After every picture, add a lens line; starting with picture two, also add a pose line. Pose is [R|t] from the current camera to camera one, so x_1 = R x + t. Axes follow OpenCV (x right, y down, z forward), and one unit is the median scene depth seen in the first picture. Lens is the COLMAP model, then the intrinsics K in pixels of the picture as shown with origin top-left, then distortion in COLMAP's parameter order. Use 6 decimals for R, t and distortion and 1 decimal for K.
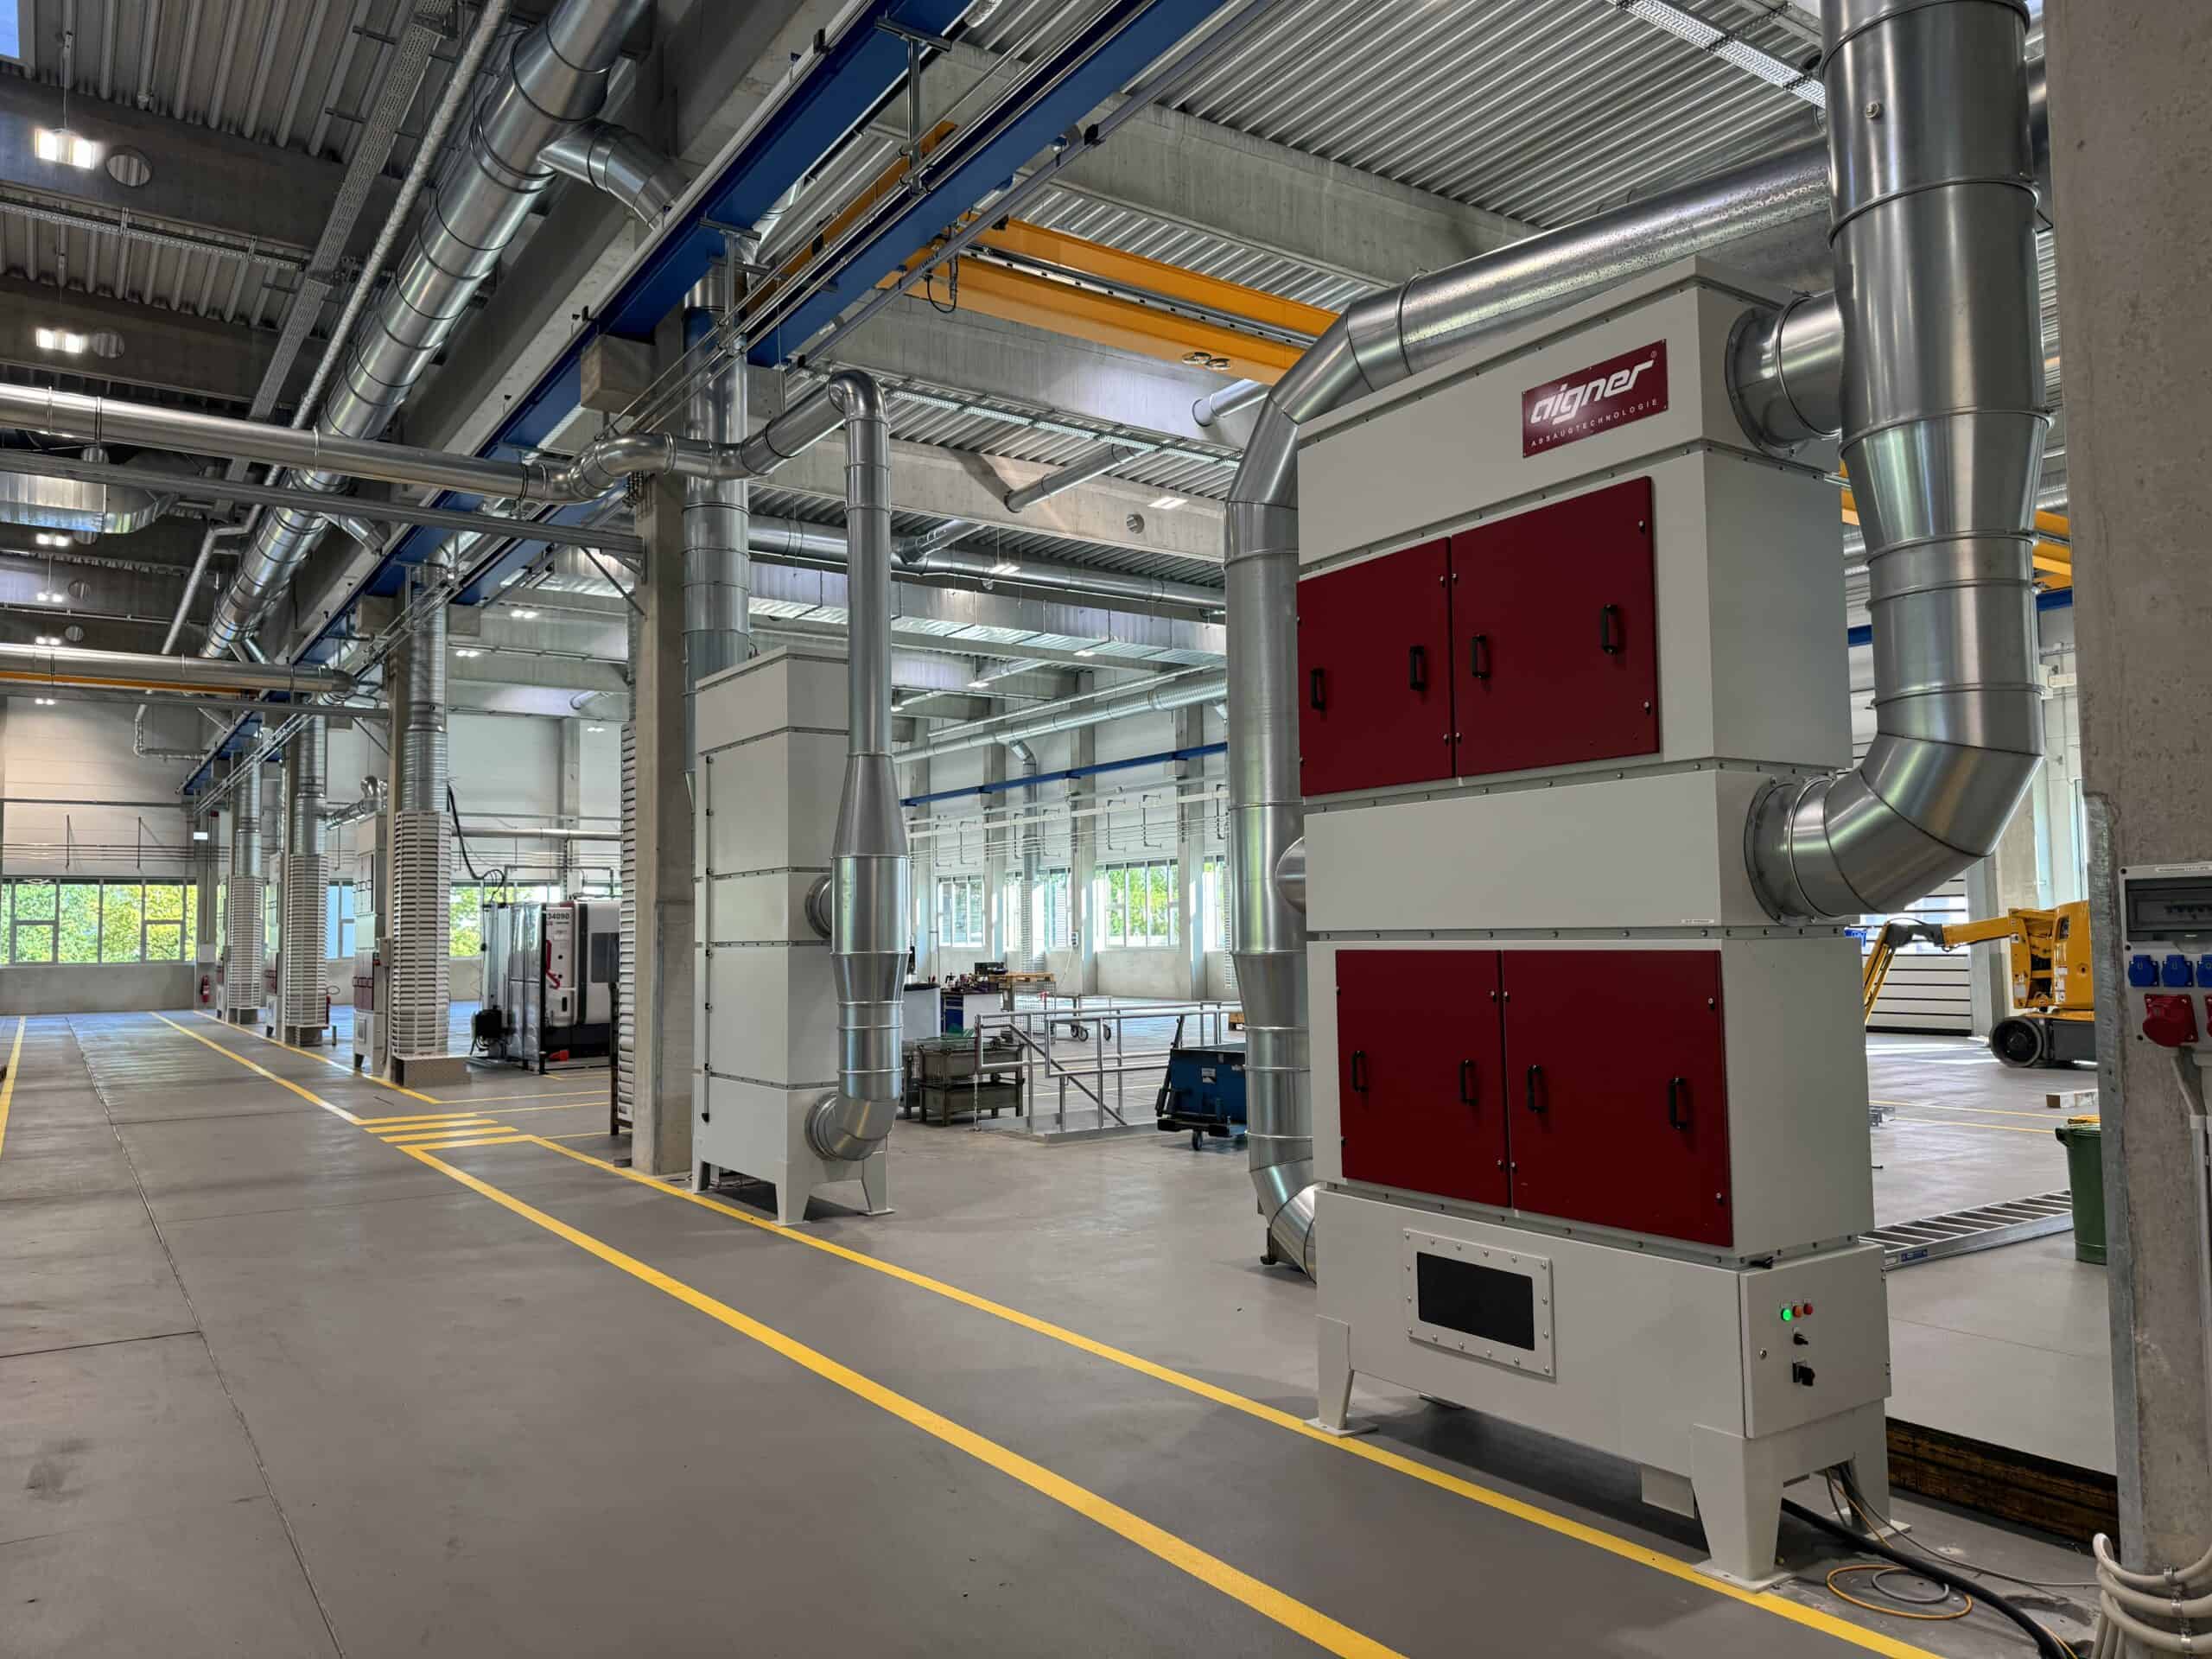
lens RADIAL K [[1554.7, 0, 1102.6], [0, 1554.7, 829.9], [0, 0, 1]] dist [0.008404, 0.003252]
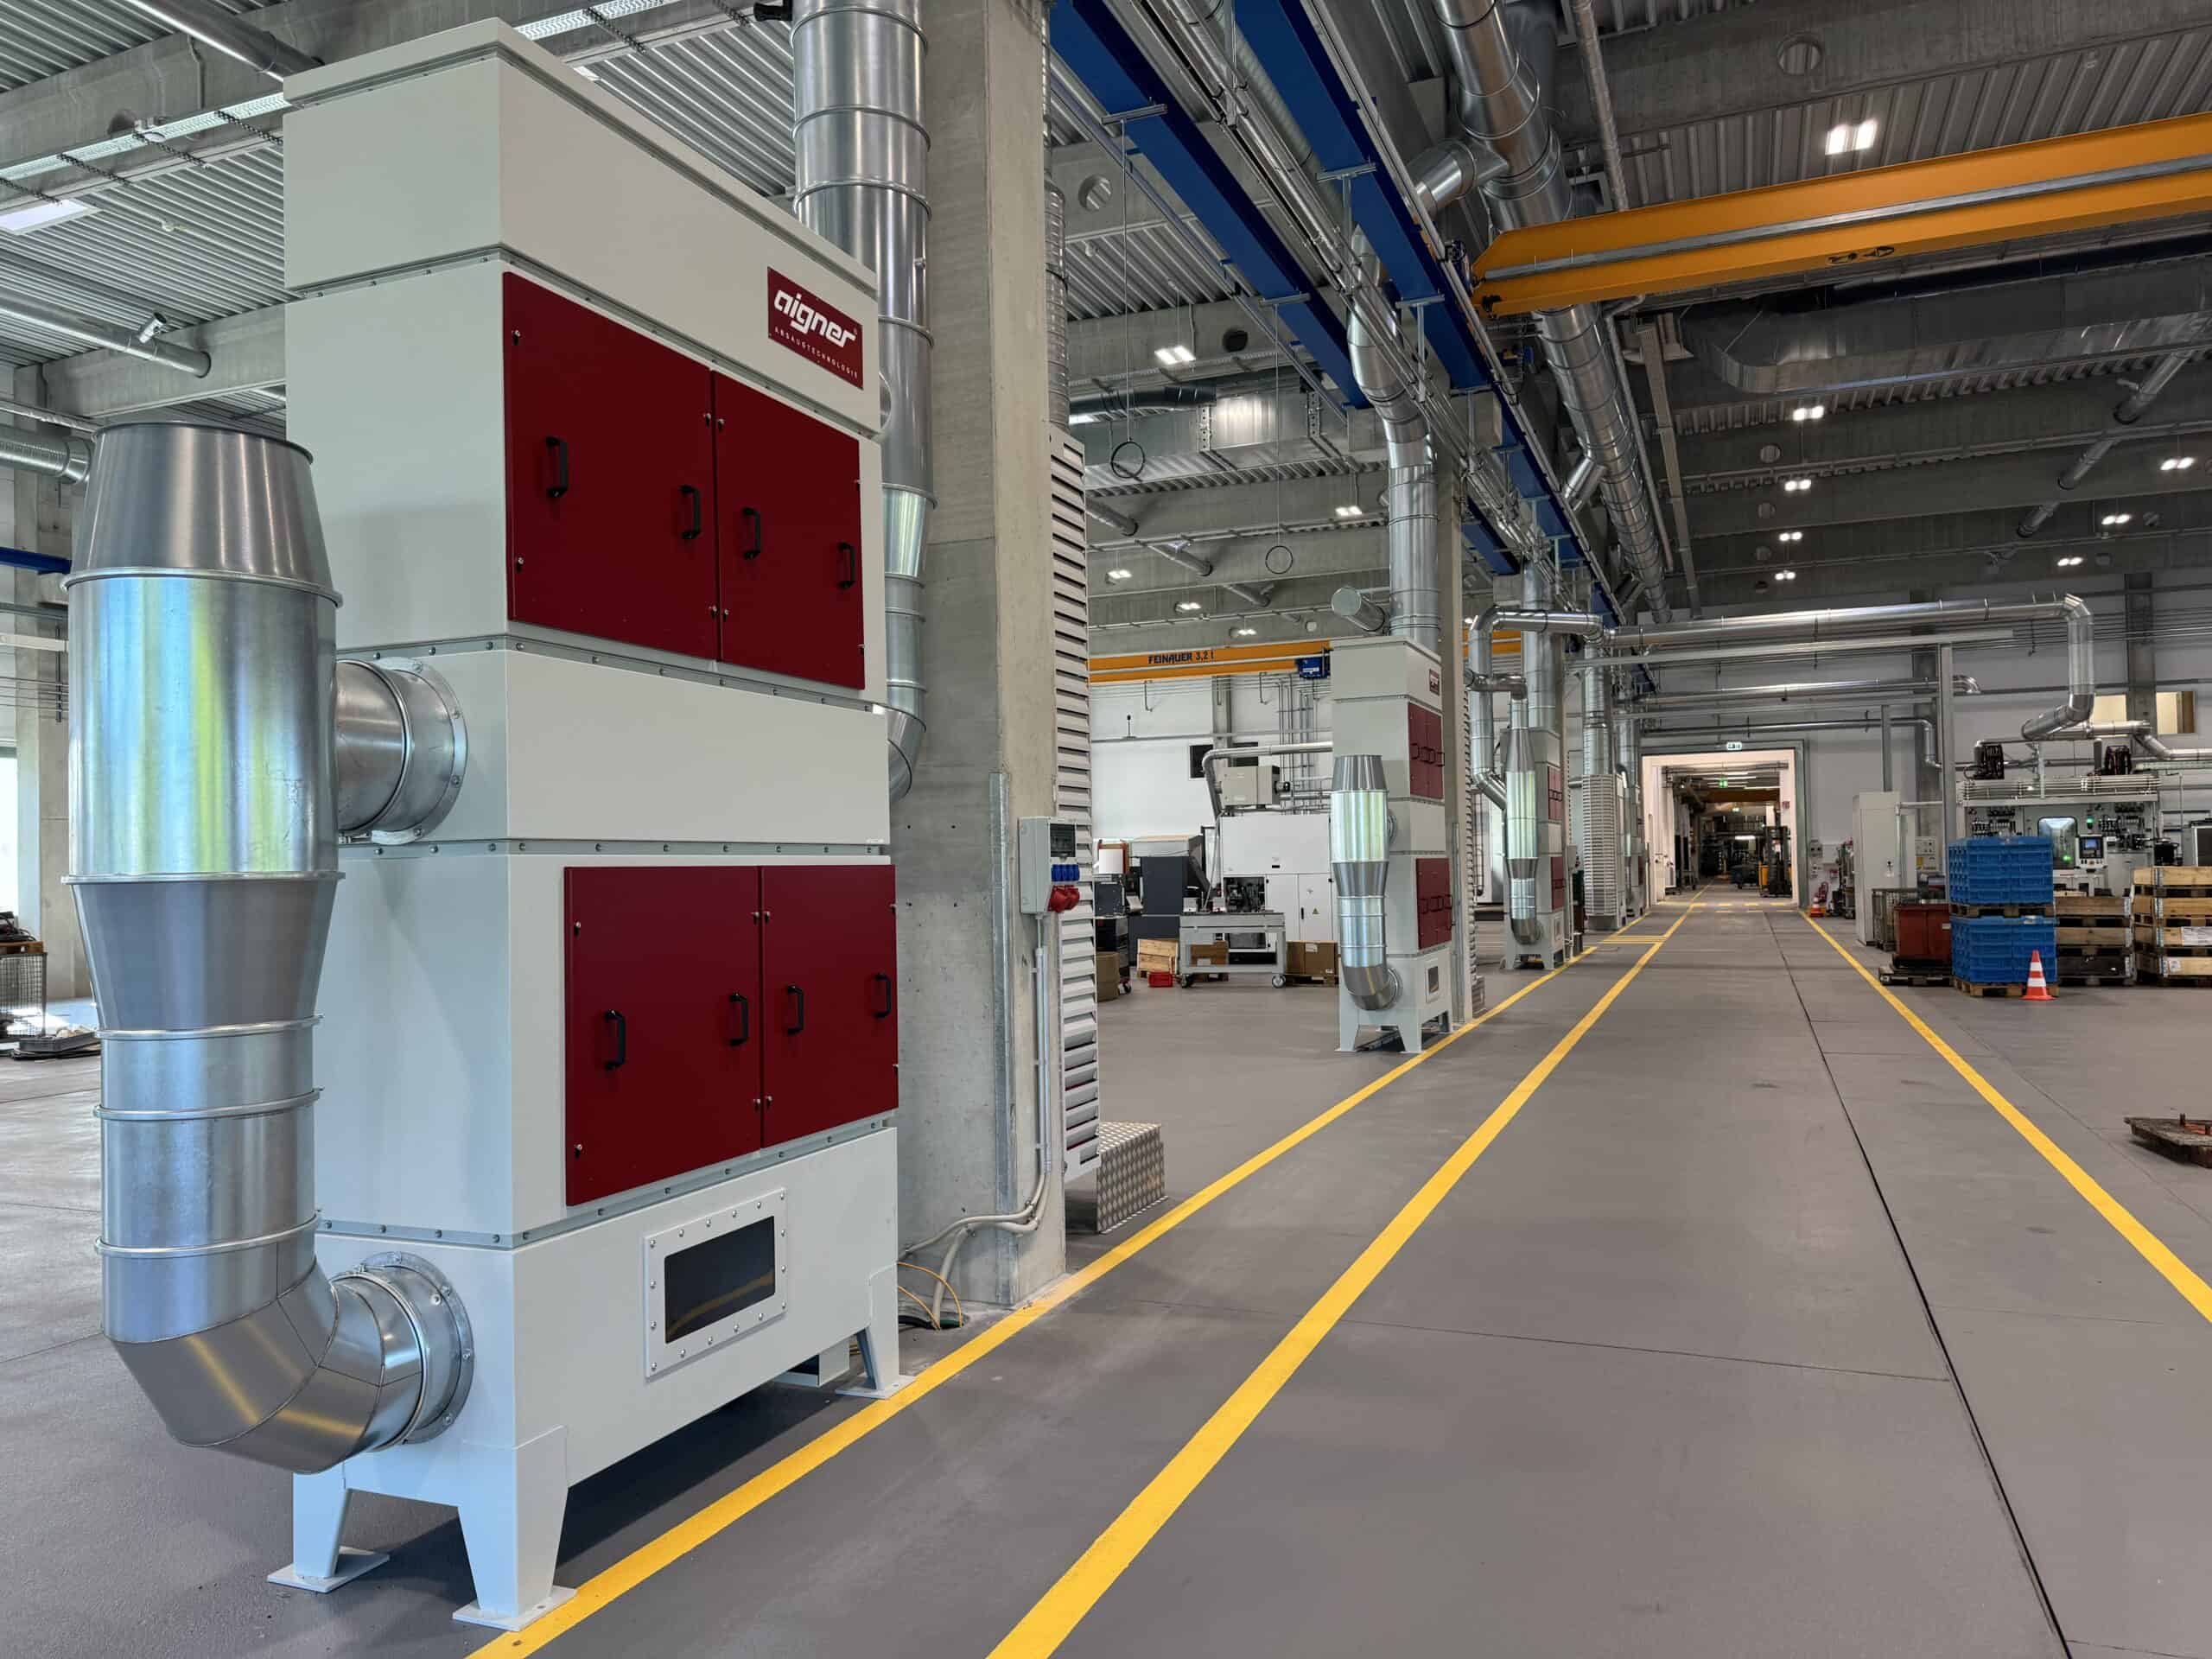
lens RADIAL K [[1554.7, 0, 1104.6], [0, 1554.7, 834.8], [0, 0, 1]] dist [0.008404, 0.003252]
pose [[-0.555134, 0.045902, 0.830494, -0.623655], [-0.029880, 0.996731, -0.075063, 0.125505], [-0.831224, -0.066485, -0.551947, 1.380201]]
